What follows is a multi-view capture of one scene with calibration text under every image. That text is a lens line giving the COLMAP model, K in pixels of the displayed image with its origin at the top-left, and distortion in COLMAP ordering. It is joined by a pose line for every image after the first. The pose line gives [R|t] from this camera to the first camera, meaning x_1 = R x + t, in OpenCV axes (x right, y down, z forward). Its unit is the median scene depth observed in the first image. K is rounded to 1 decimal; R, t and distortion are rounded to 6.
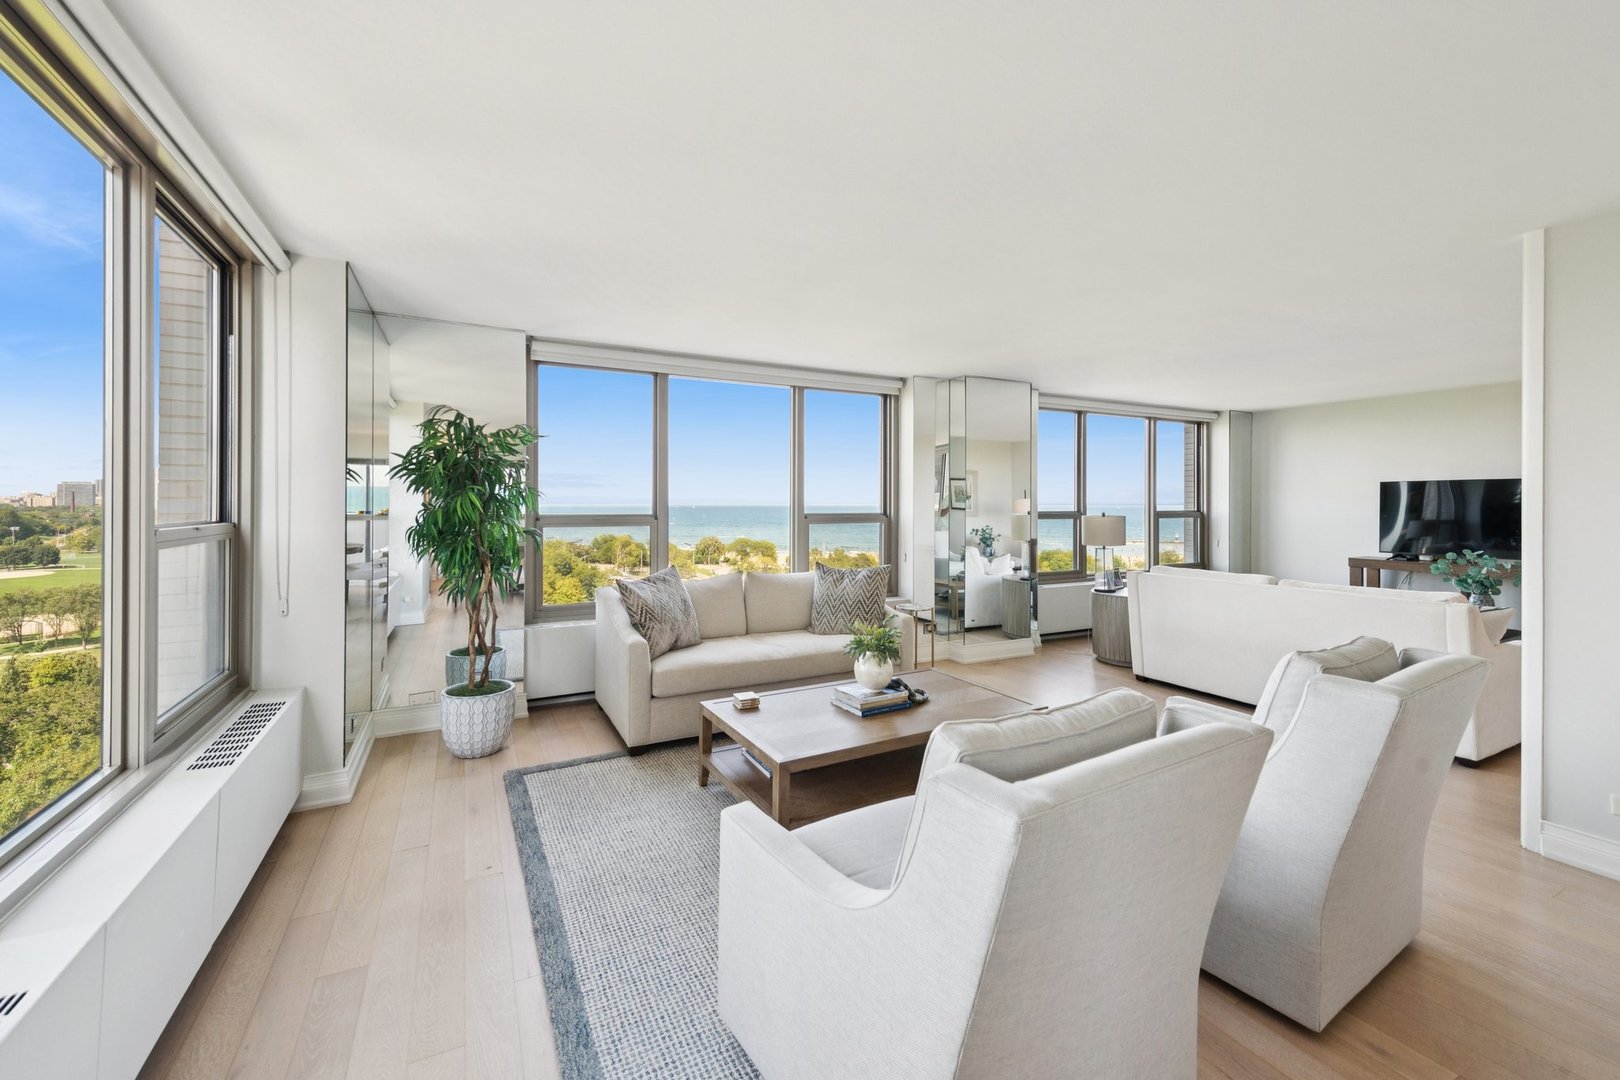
lens RADIAL K [[658.0, 0, 810.0], [0, 658.0, 496.5], [0, 0, 1]] dist [-0.002438, -0.001473]
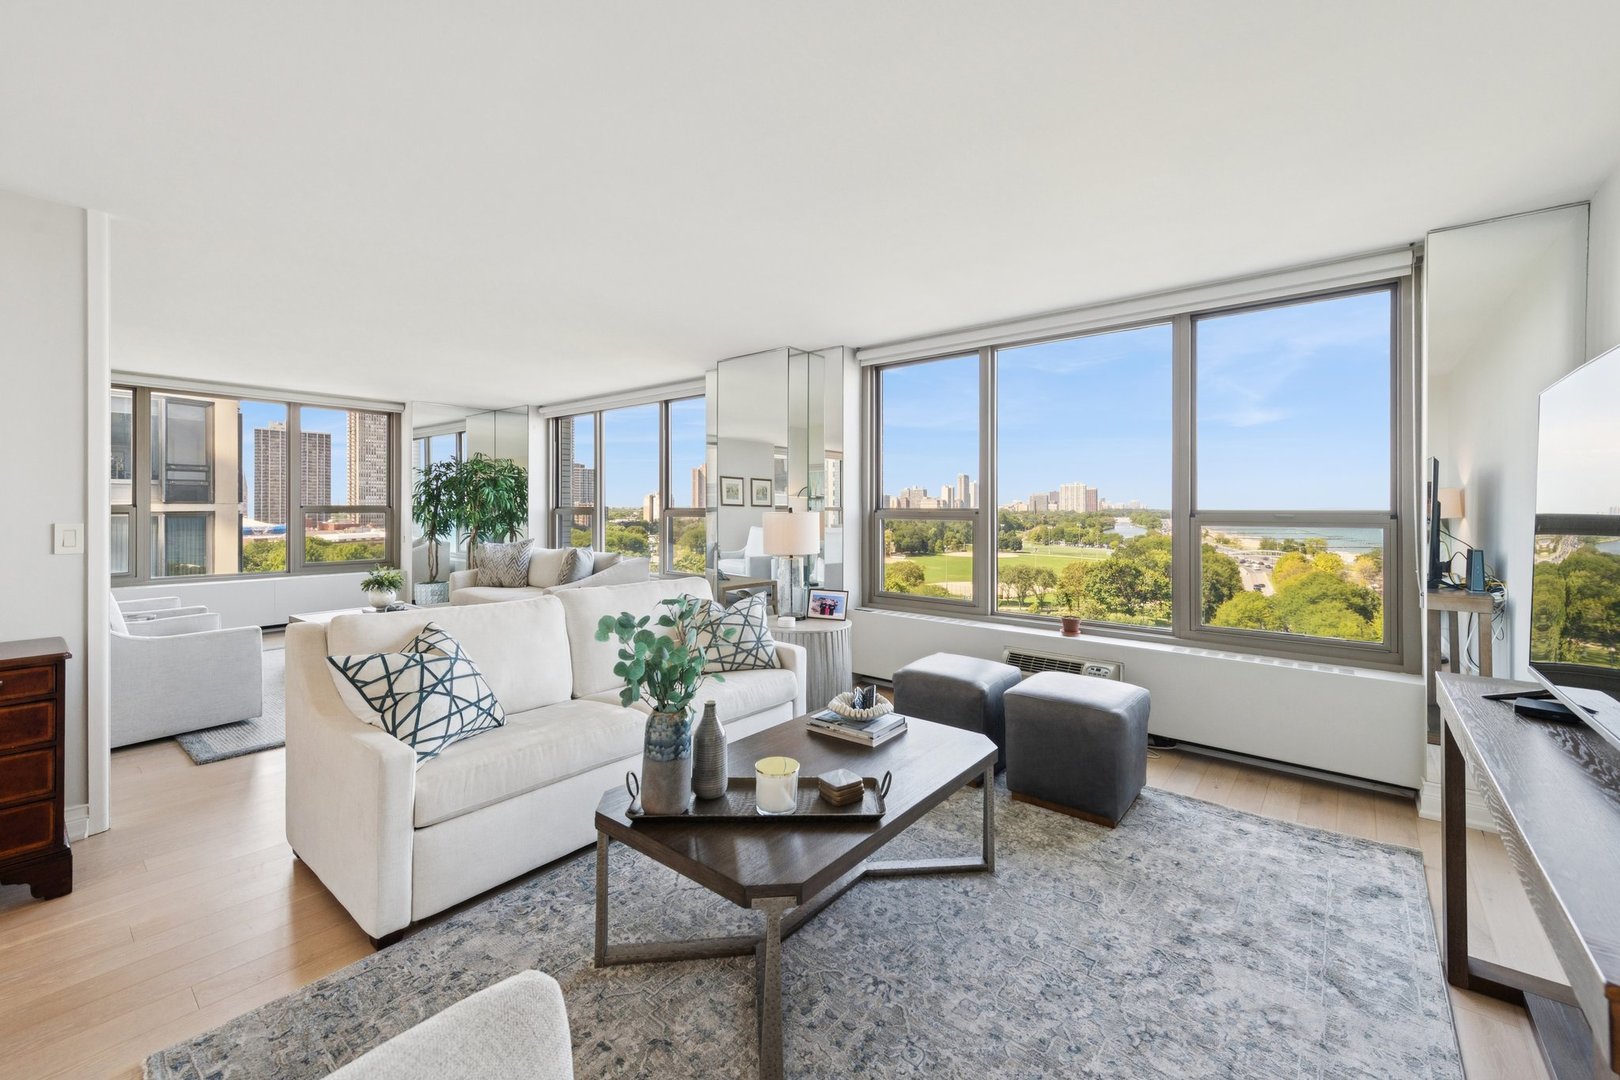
lens RADIAL K [[658.0, 0, 798.5], [0, 658.0, 503.6], [0, 0, 1]] dist [-0.002438, -0.001473]
pose [[0.370929, -0.005787, -0.928643, 1.238637], [0.009475, 0.999952, -0.002447, 0.031121], [0.928613, -0.007891, 0.370966, 0.873114]]
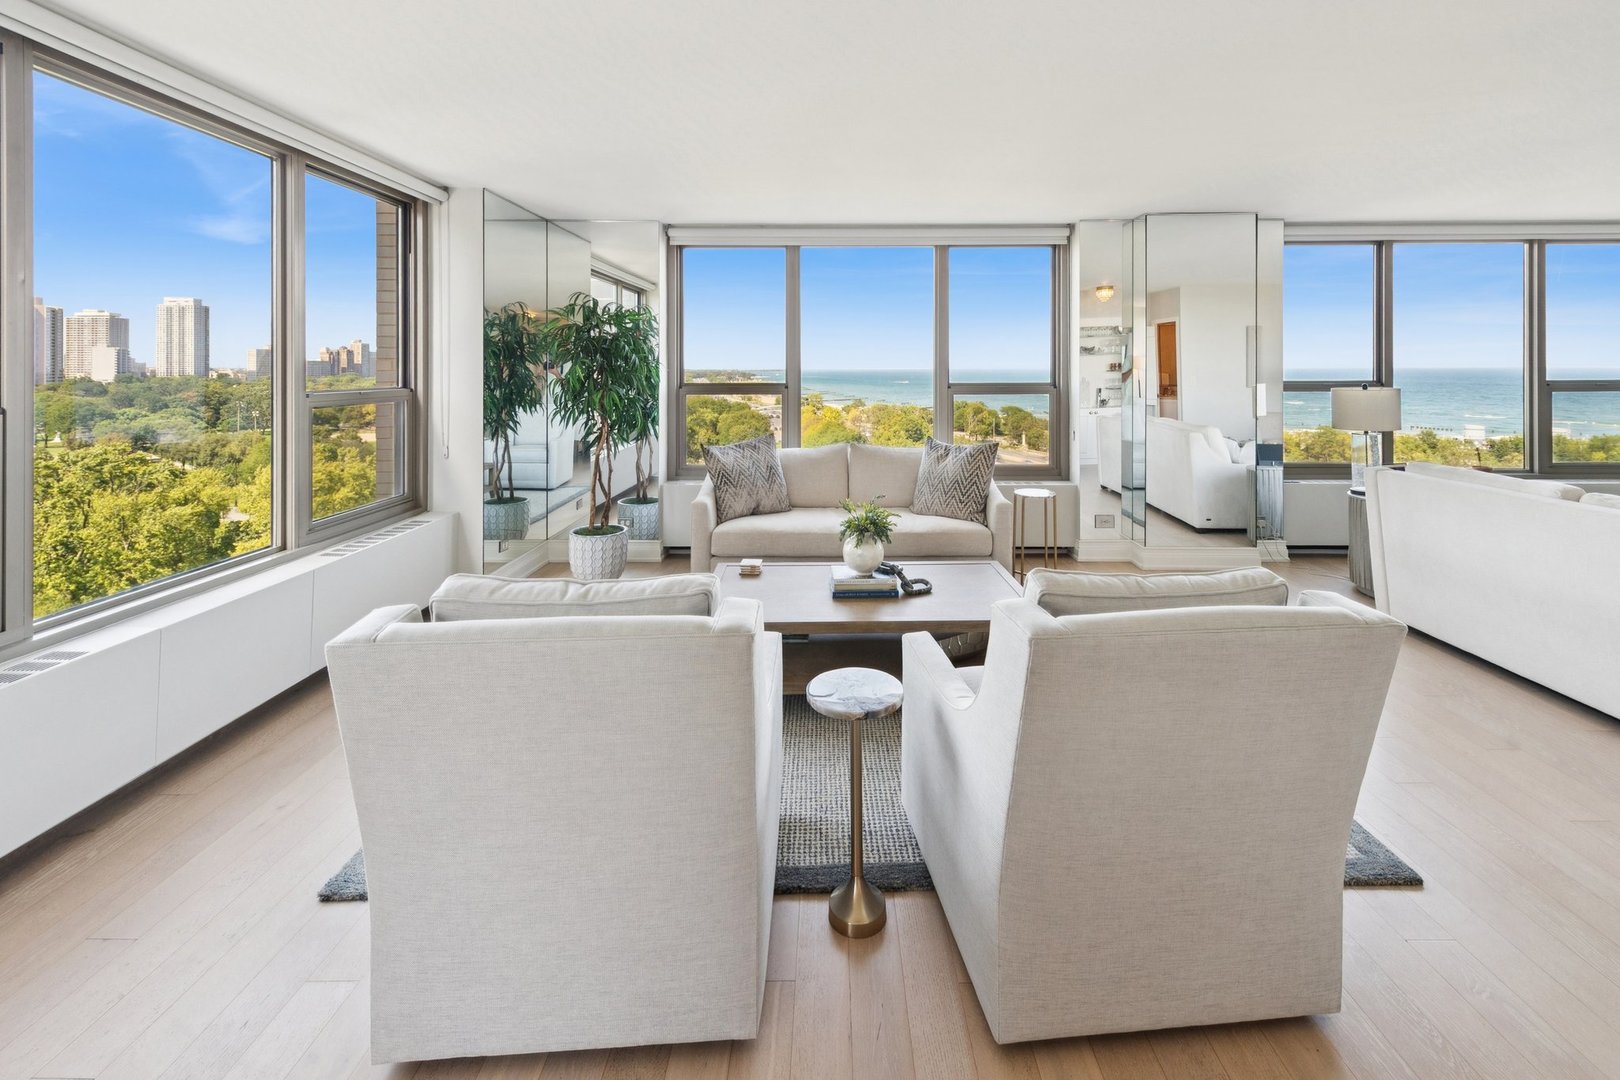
lens RADIAL K [[709.0, 0, 821.0], [0, 709.0, 360.3], [0, 0, 1]] dist [0.012599, 0.000111]
pose [[0.884997, -0.006979, -0.465545, 0.296958], [0.008070, 0.999967, 0.000349, -0.007429], [0.465527, -0.004065, 0.885024, 0.037961]]
